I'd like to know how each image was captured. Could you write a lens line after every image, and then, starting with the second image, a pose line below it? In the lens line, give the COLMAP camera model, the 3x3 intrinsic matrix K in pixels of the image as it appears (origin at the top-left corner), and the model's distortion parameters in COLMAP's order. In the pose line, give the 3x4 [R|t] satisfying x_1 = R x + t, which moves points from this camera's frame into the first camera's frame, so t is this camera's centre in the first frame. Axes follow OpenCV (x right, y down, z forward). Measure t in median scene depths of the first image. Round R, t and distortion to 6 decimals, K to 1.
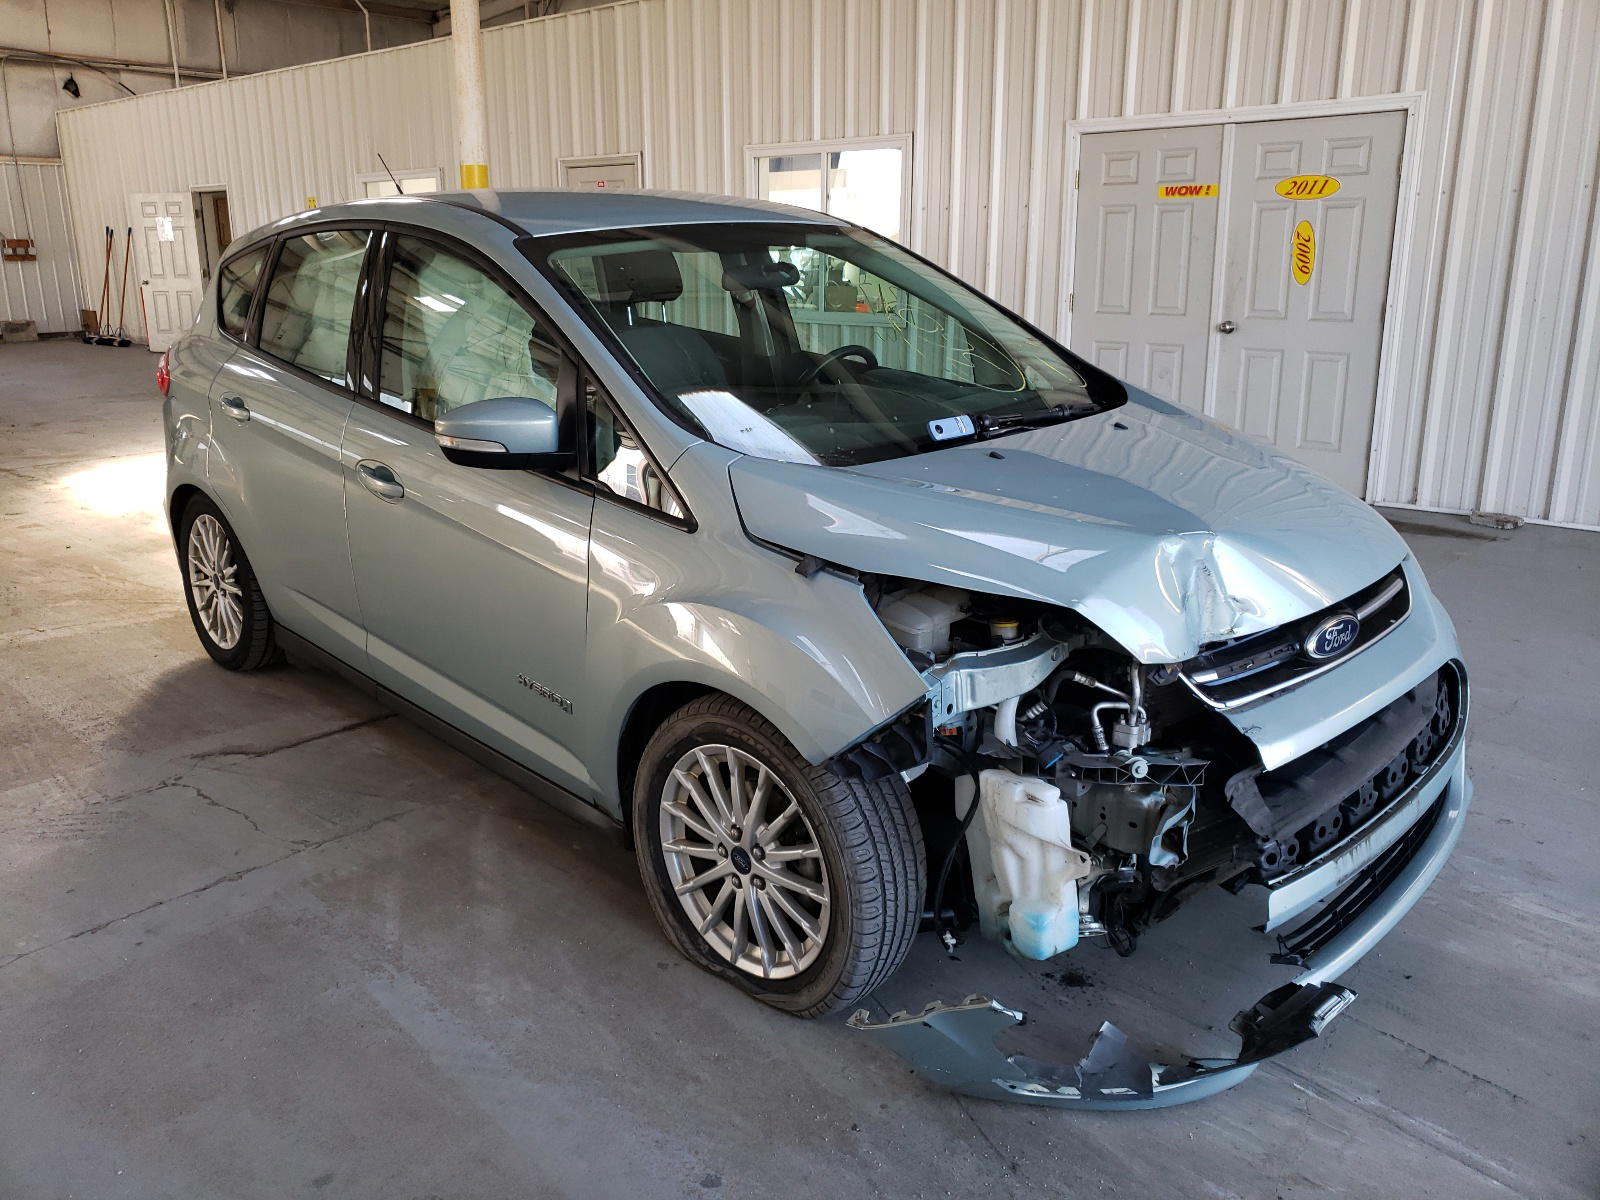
lens RADIAL K [[1255.1, 0, 783.5], [0, 1255.1, 584.7], [0, 0, 1]] dist [0.001179, 0.021022]
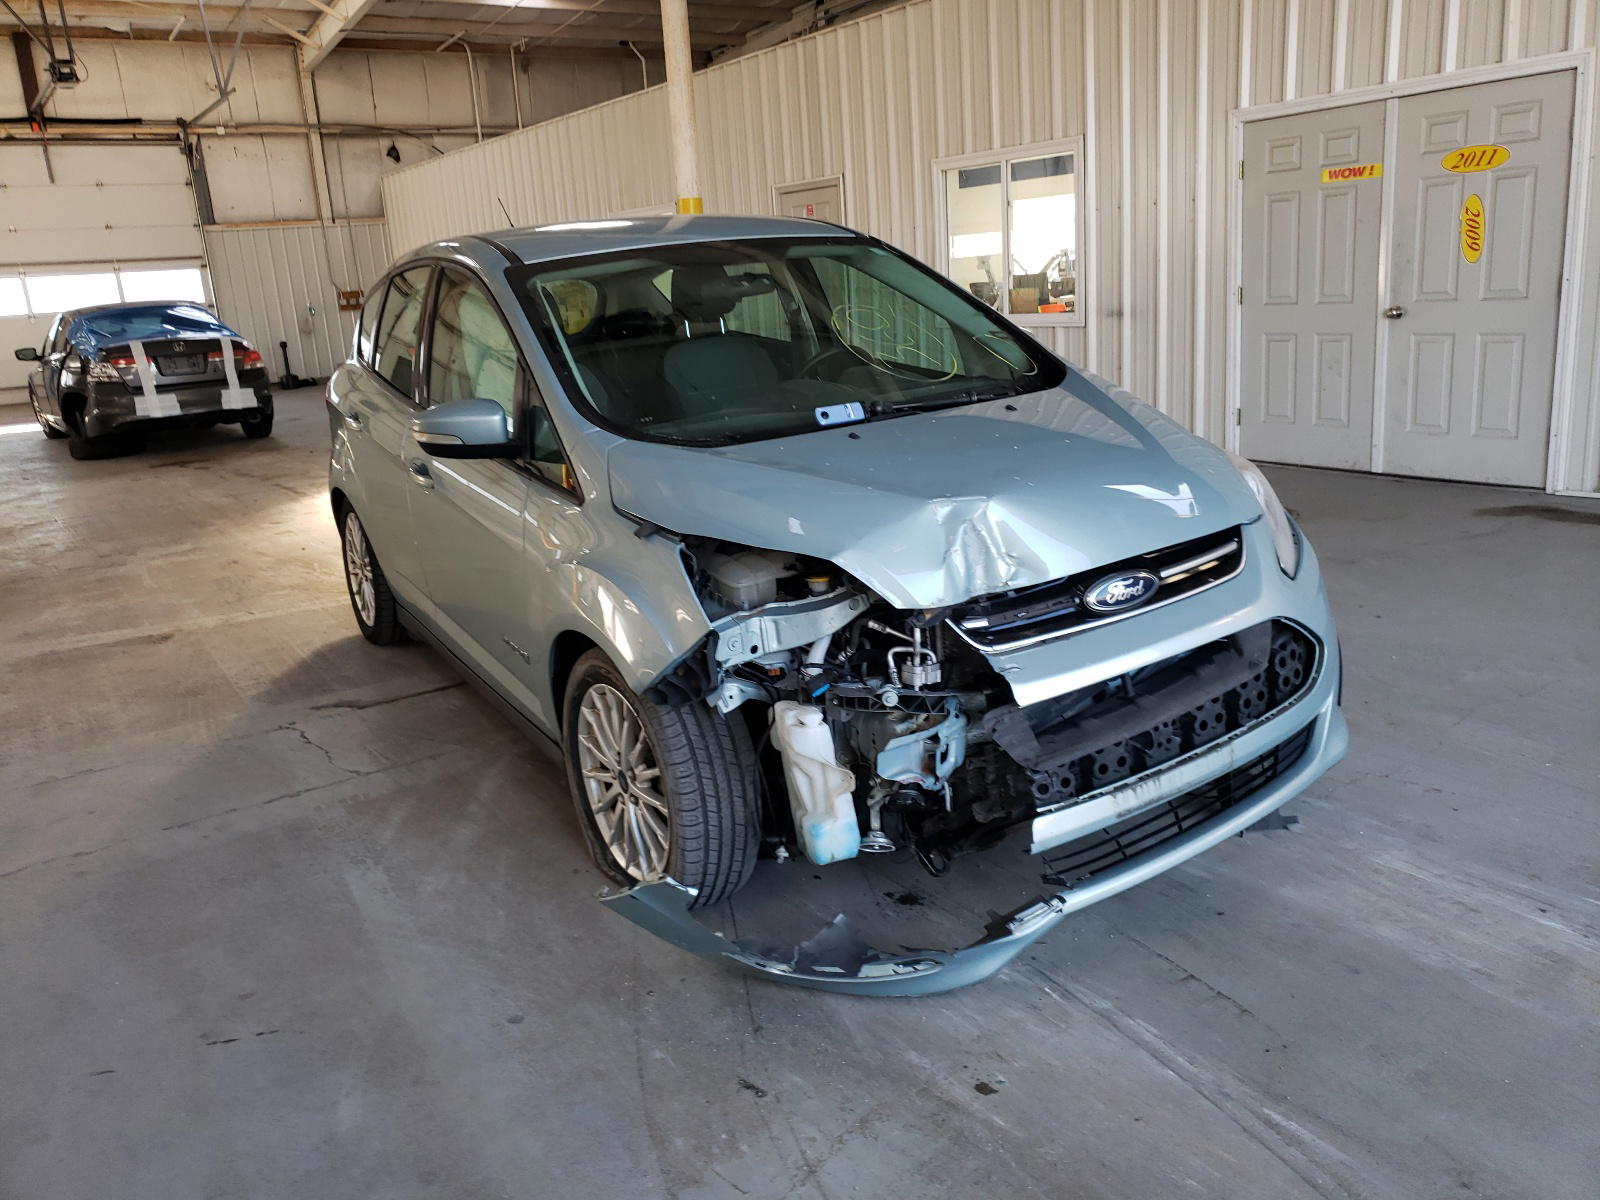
lens RADIAL K [[1255.1, 0, 798.1], [0, 1255.1, 607.9], [0, 0, 1]] dist [0.001179, 0.021022]
pose [[0.973640, 0.002300, -0.228081, 0.287690], [-0.001145, 0.999986, 0.005195, 0.035435], [0.228089, -0.004796, 0.973628, -0.084447]]
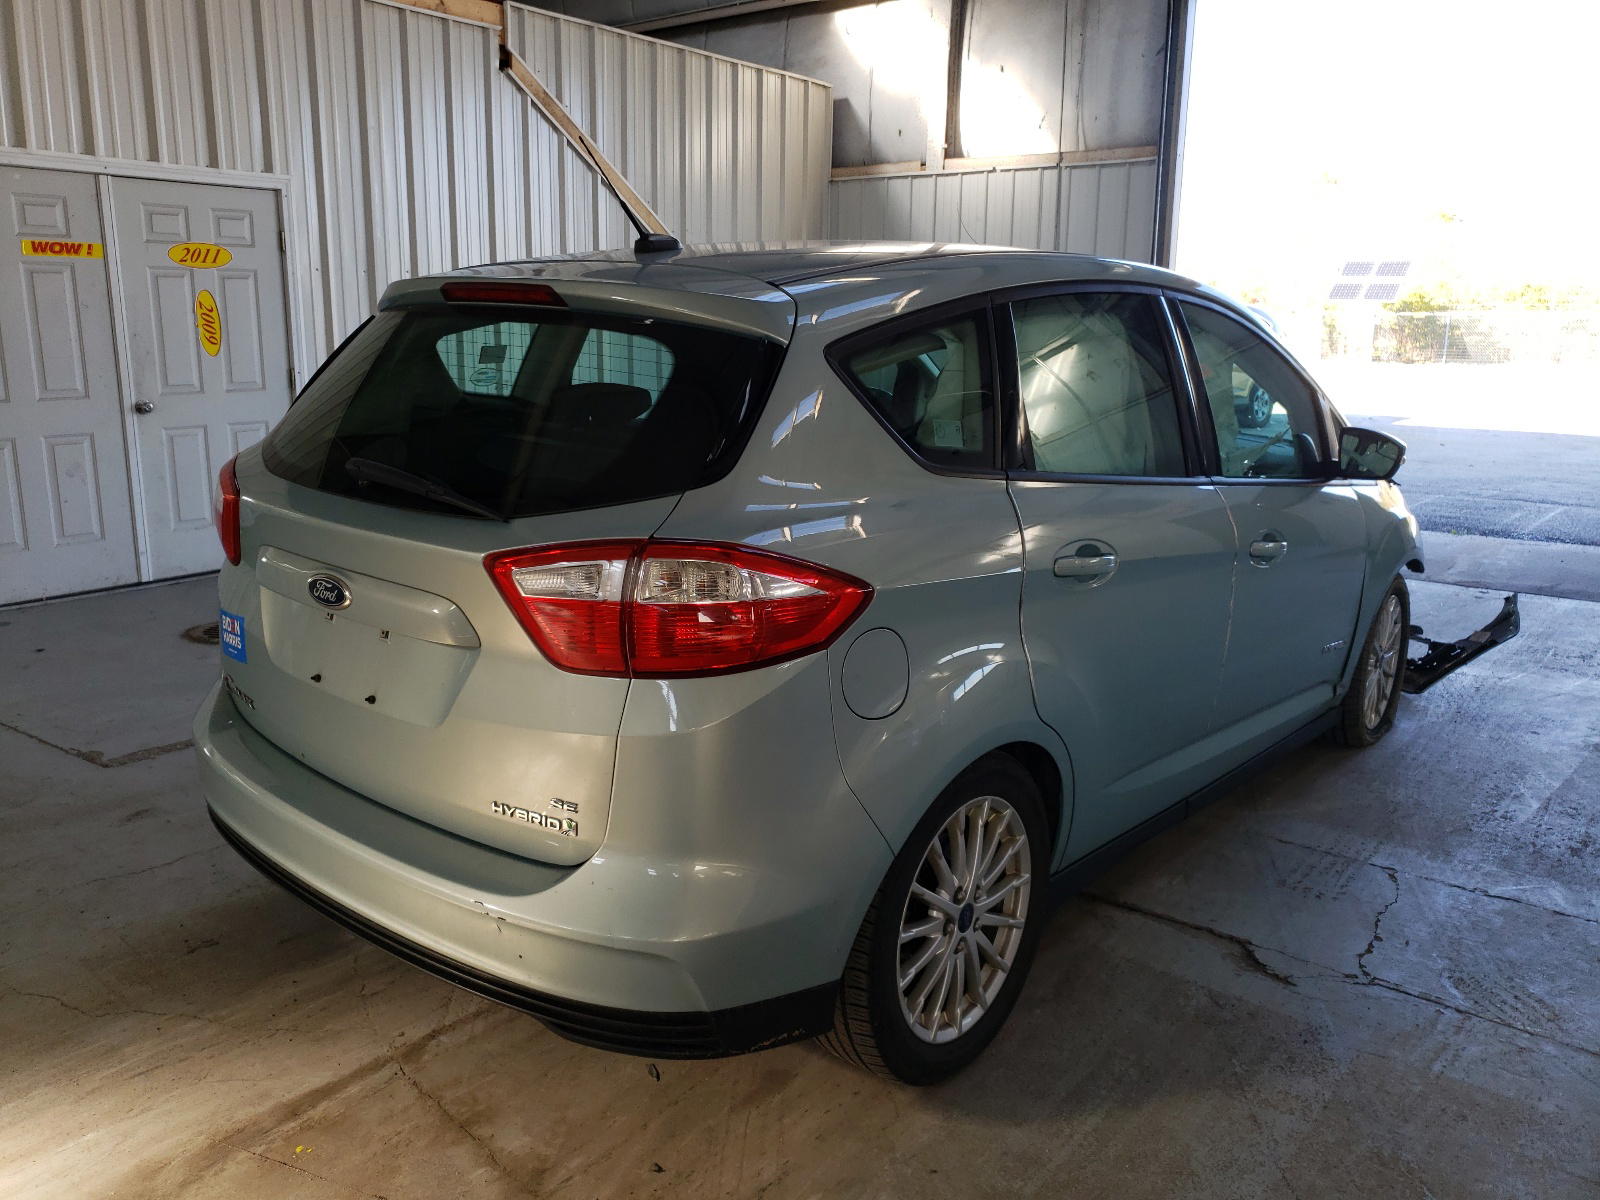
lens RADIAL K [[1255.1, 0, 789.0], [0, 1255.1, 593.5], [0, 0, 1]] dist [0.001179, 0.021022]
pose [[-0.098198, -0.216621, 0.971305, -1.280552], [0.249041, 0.939617, 0.234732, -0.391619], [-0.963502, 0.264945, -0.038321, 1.405396]]
